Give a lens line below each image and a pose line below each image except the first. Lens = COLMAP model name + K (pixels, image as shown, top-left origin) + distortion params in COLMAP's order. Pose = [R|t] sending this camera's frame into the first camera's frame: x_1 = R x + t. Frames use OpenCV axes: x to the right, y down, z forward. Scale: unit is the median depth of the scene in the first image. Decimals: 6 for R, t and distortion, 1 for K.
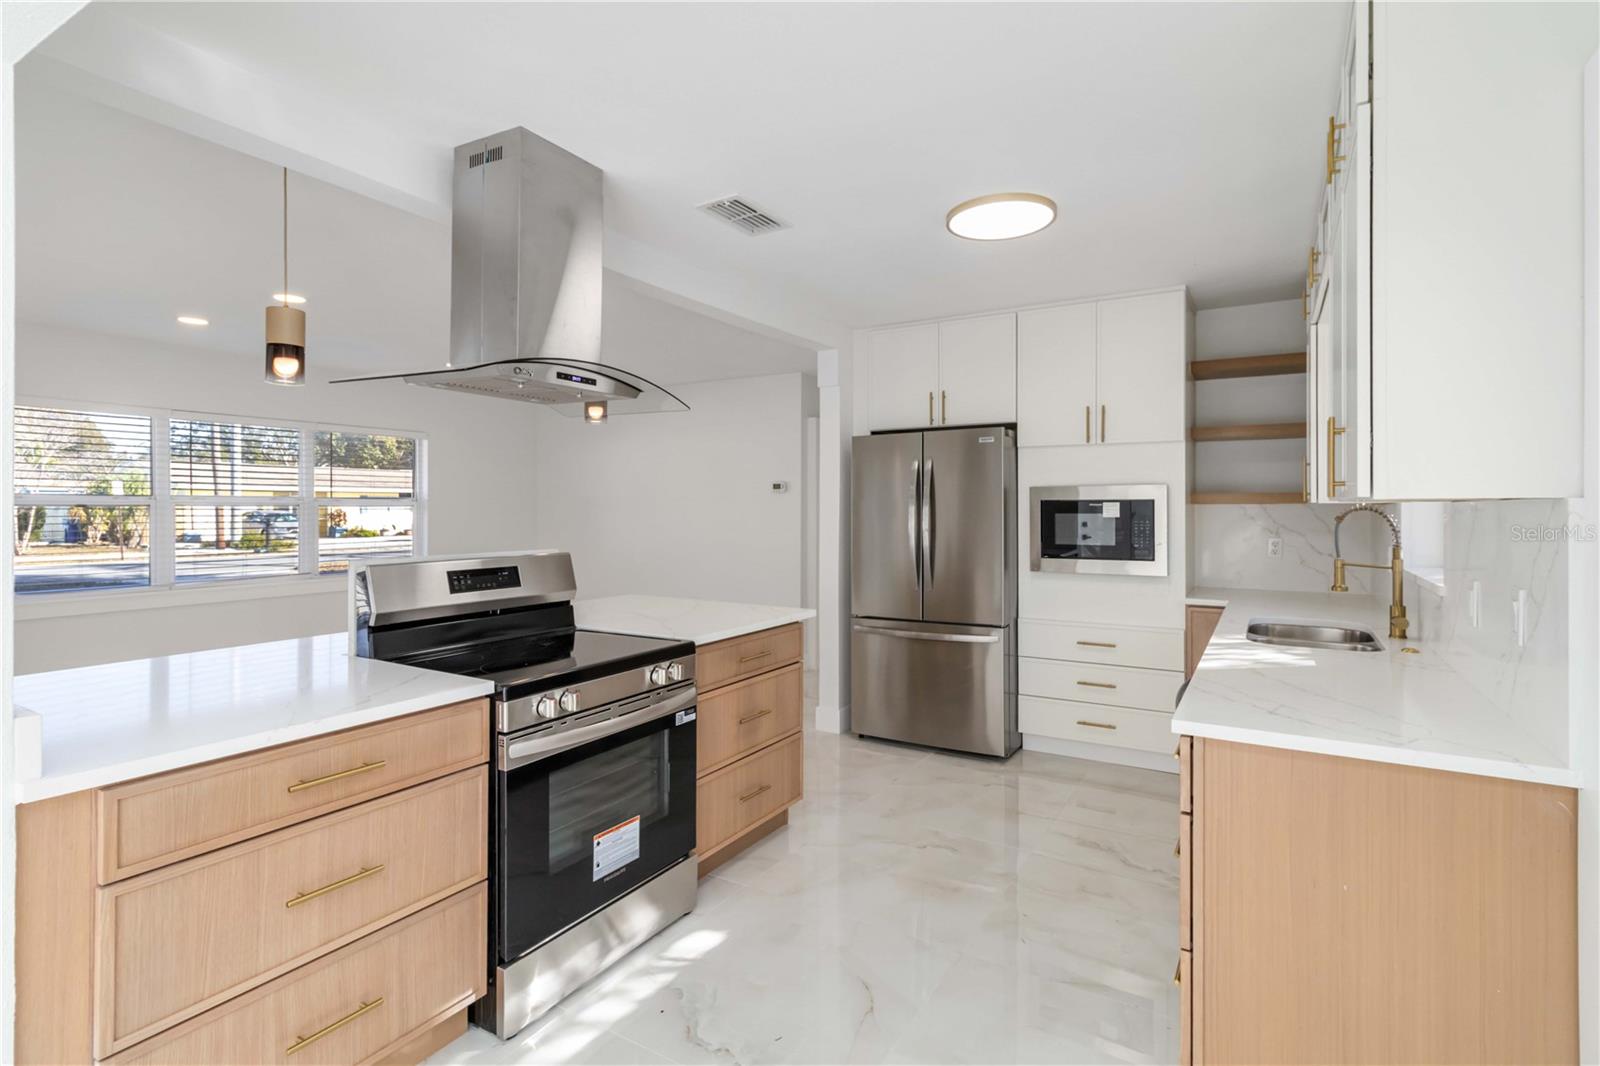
lens RADIAL K [[767.4, 0, 801.5], [0, 767.4, 527.6], [0, 0, 1]] dist [-0.004489, 0.000517]
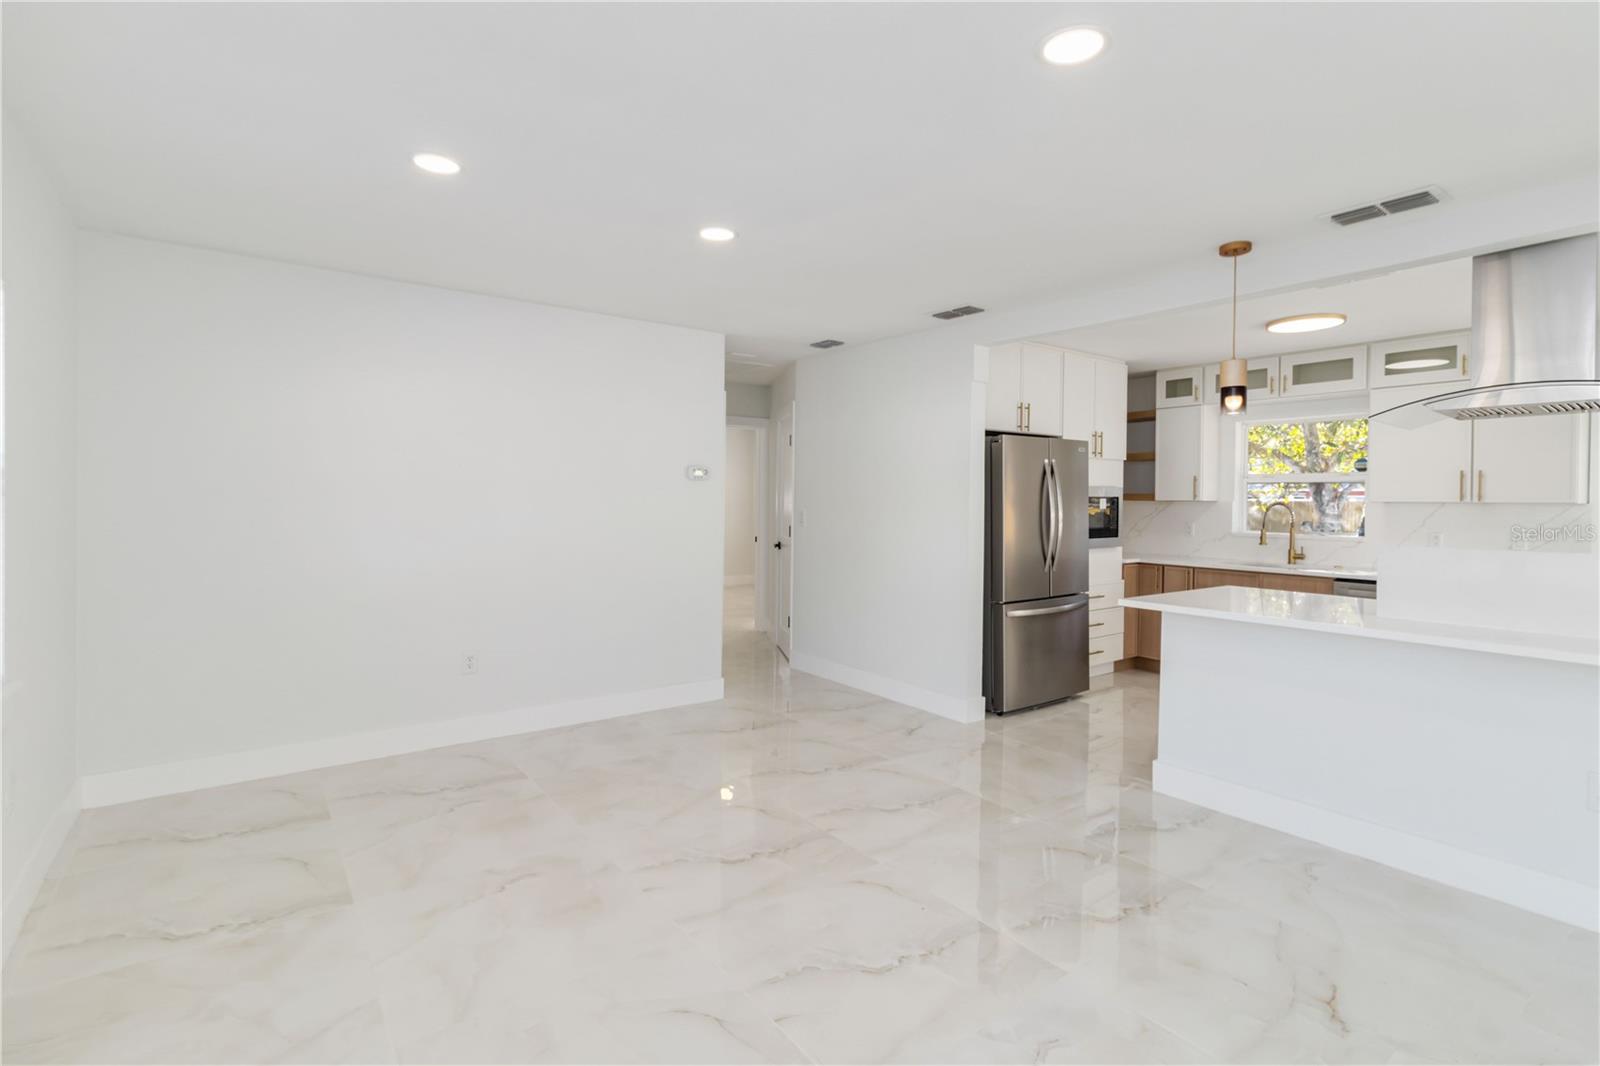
lens RADIAL K [[759.0, 0, 814.2], [0, 759.0, 491.0], [0, 0, 1]] dist [0.012679, -0.000372]
pose [[0.359308, 0.019901, 0.933007, -1.649257], [0.010342, 0.999626, -0.025304, -0.023437], [-0.933162, 0.018741, 0.358968, 1.397523]]
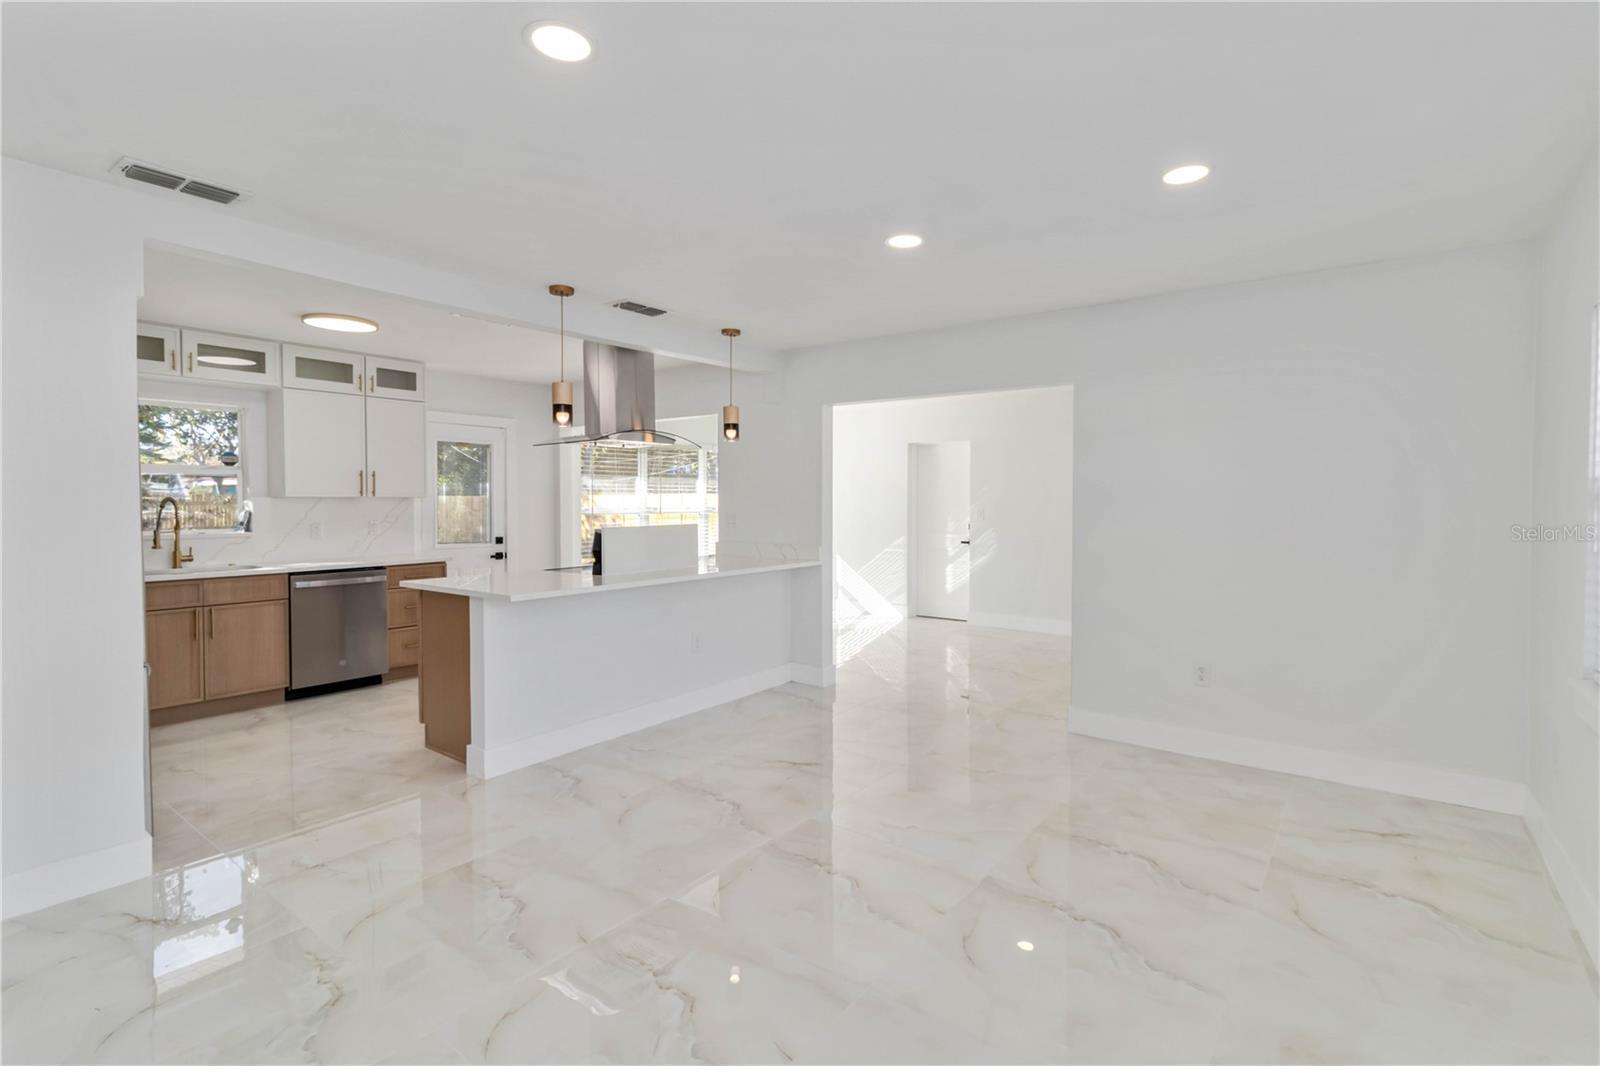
lens RADIAL K [[759.0, 0, 814.2], [0, 759.0, 491.0], [0, 0, 1]] dist [0.012679, -0.000372]
pose [[-0.996539, 0.005327, 0.082956, -0.911553], [0.006112, 0.999939, 0.009218, -0.054469], [-0.082902, 0.009694, -0.996511, 2.600315]]
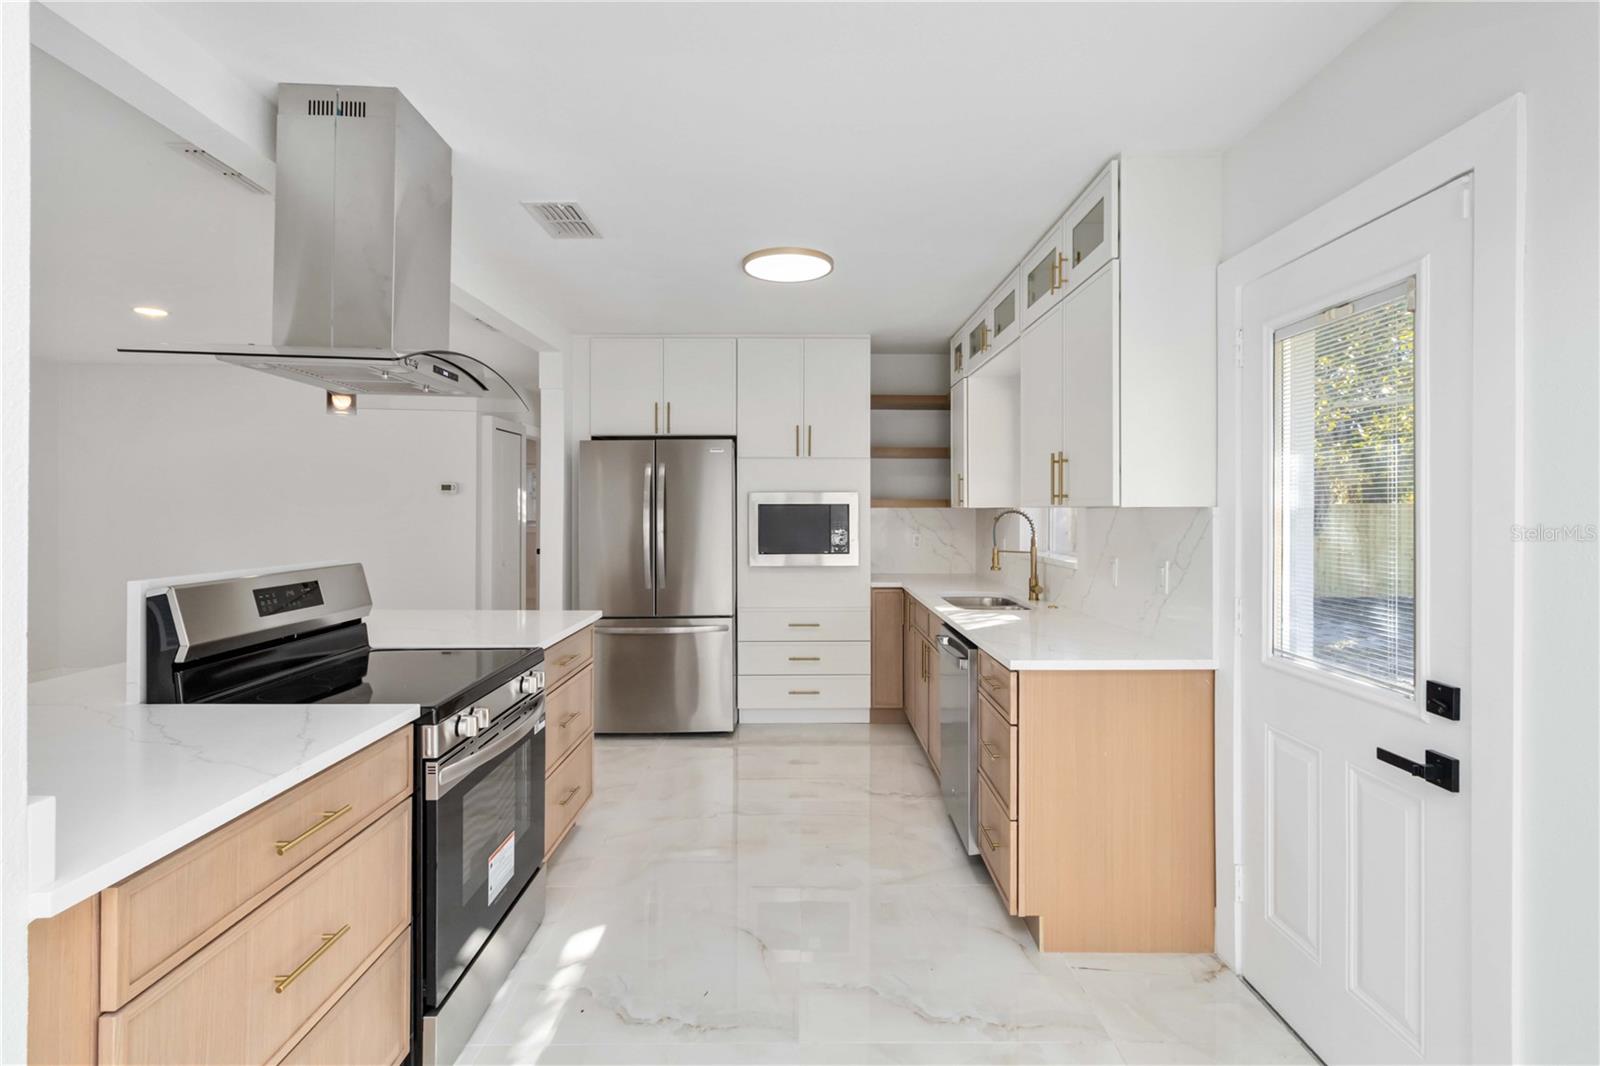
lens RADIAL K [[753.3, 0, 800.0], [0, 753.3, 533.0], [0, 0, 1]] dist [-0.009516, -0.000093]
pose [[0.853469, -0.016496, 0.520882, -0.330720], [0.013613, 0.999864, 0.009360, -0.003344], [-0.520965, -0.000898, 0.853577, 0.003923]]
